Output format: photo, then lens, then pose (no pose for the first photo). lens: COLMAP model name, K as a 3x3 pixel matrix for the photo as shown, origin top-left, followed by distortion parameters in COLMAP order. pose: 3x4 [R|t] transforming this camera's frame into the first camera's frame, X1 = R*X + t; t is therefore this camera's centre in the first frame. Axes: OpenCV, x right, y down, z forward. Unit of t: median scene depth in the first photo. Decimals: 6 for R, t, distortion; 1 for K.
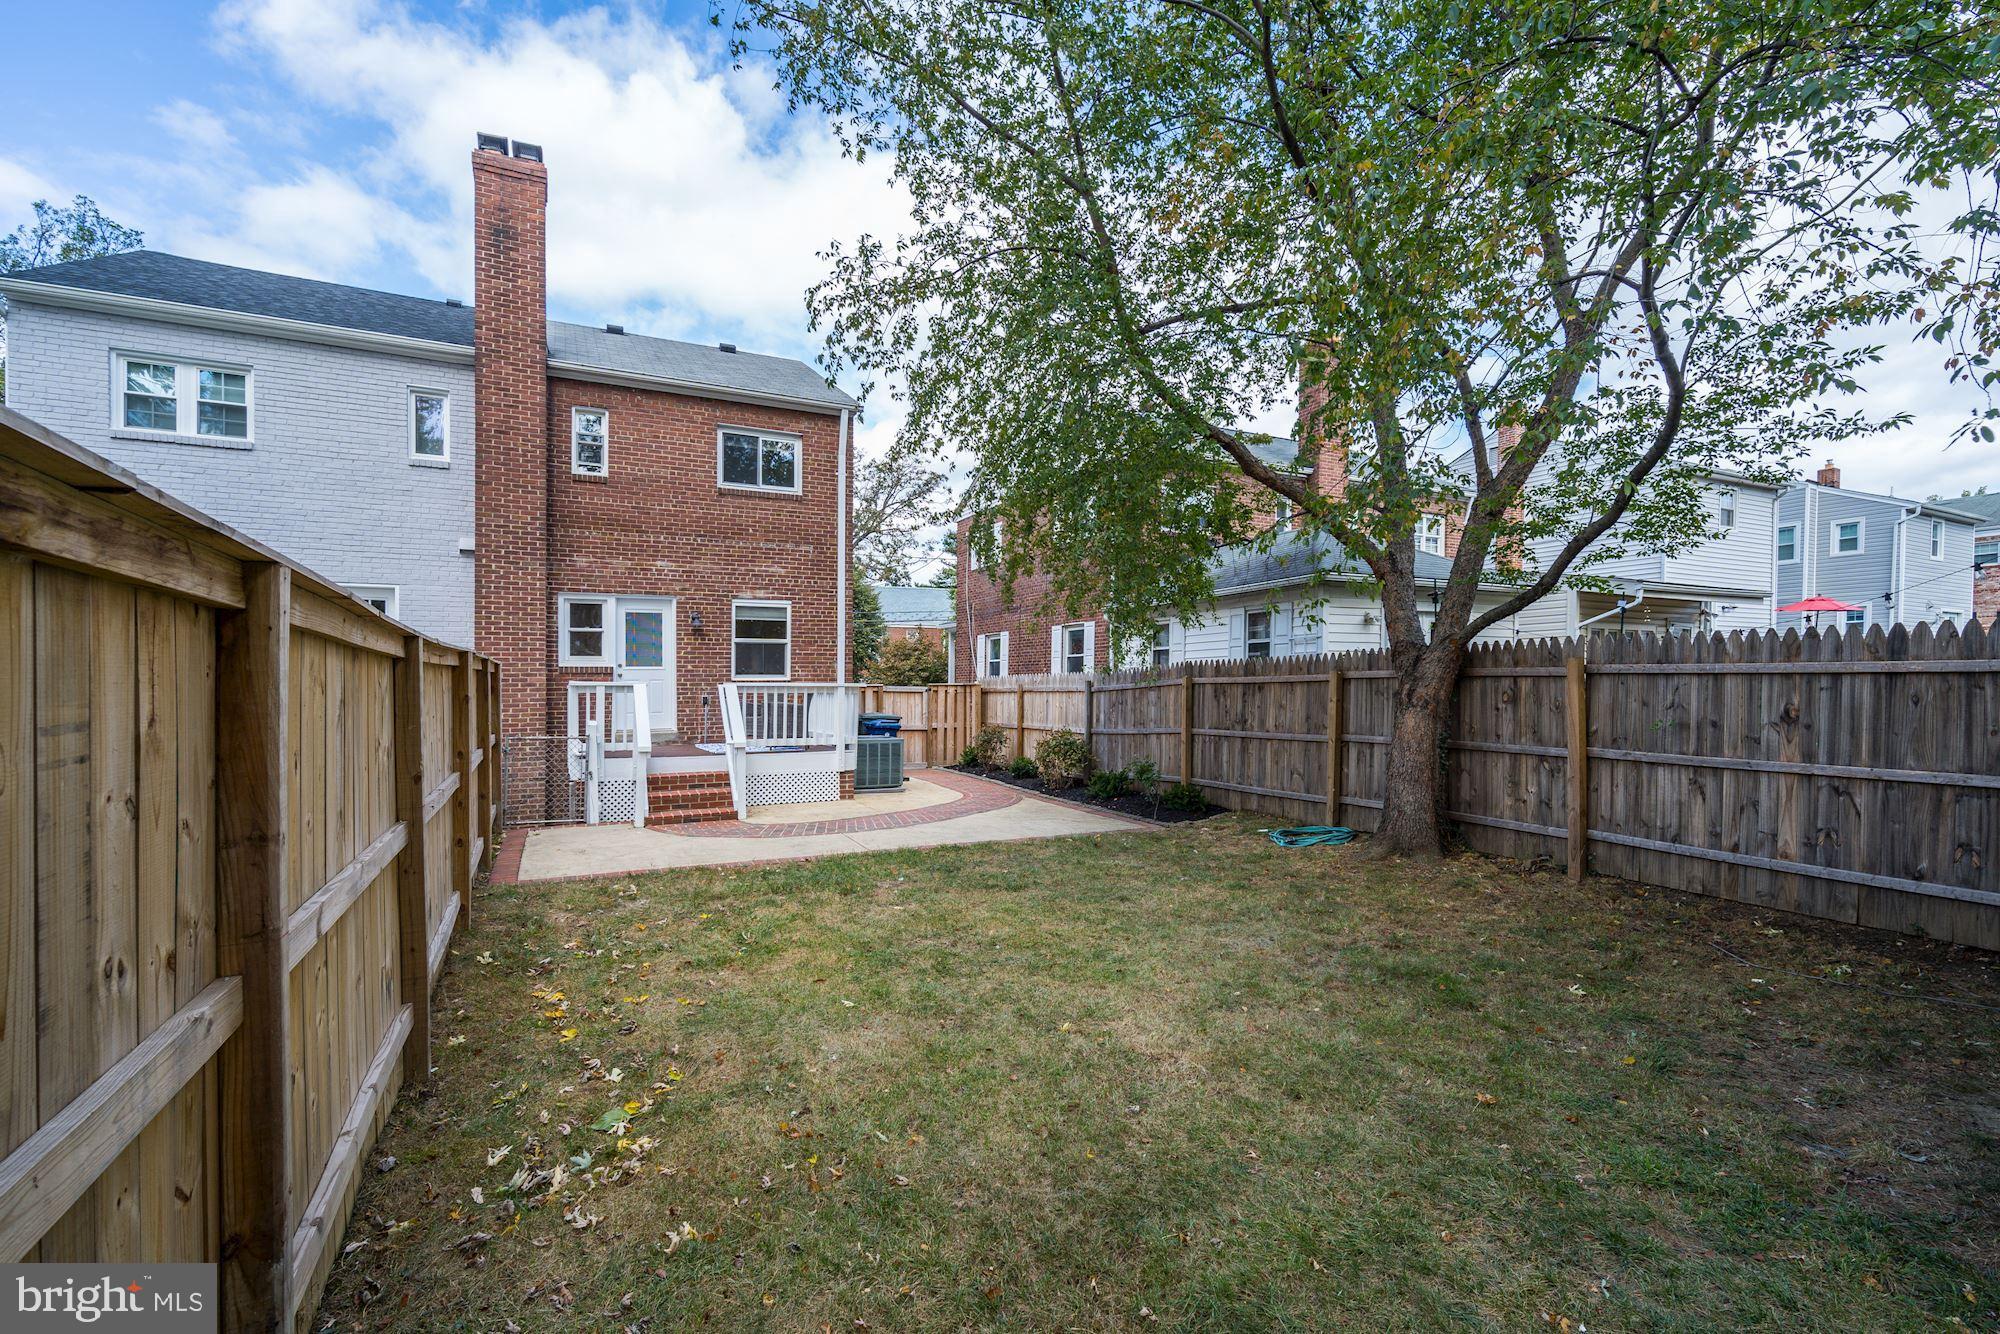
lens RADIAL K [[876.7, 0, 997.8], [0, 876.7, 677.0], [0, 0, 1]] dist [0.000264, 0.000008]
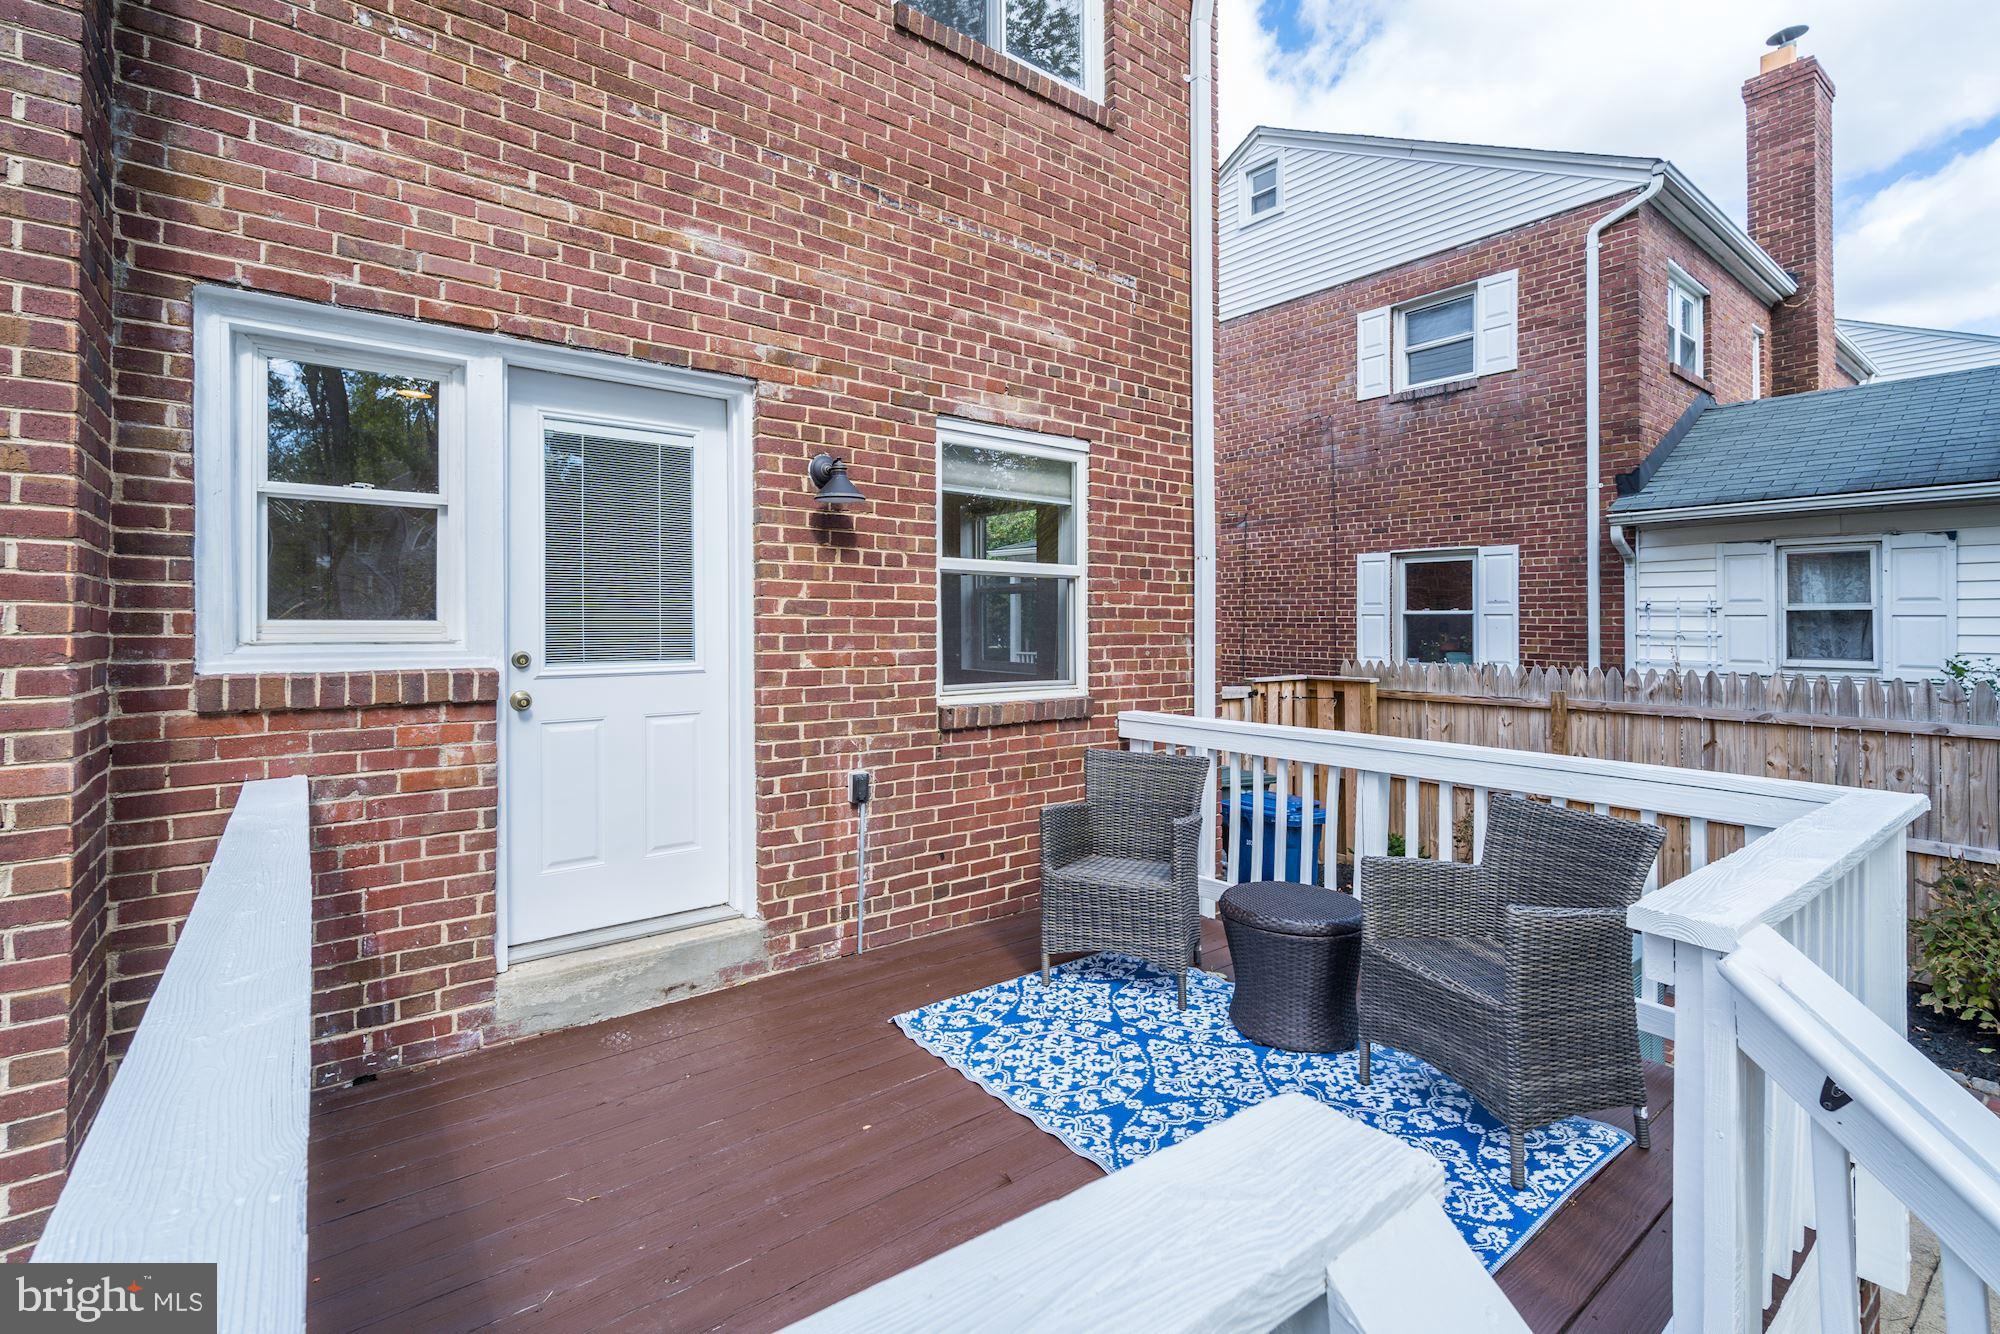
lens RADIAL K [[891.6, 0, 996.4], [0, 891.6, 629.2], [0, 0, 1]] dist [0.001879, 0.000696]
pose [[0.982384, 0.012095, 0.186483, -0.342998], [-0.015421, 0.999747, 0.016391, -0.026148], [-0.186238, -0.018978, 0.982321, 0.727406]]
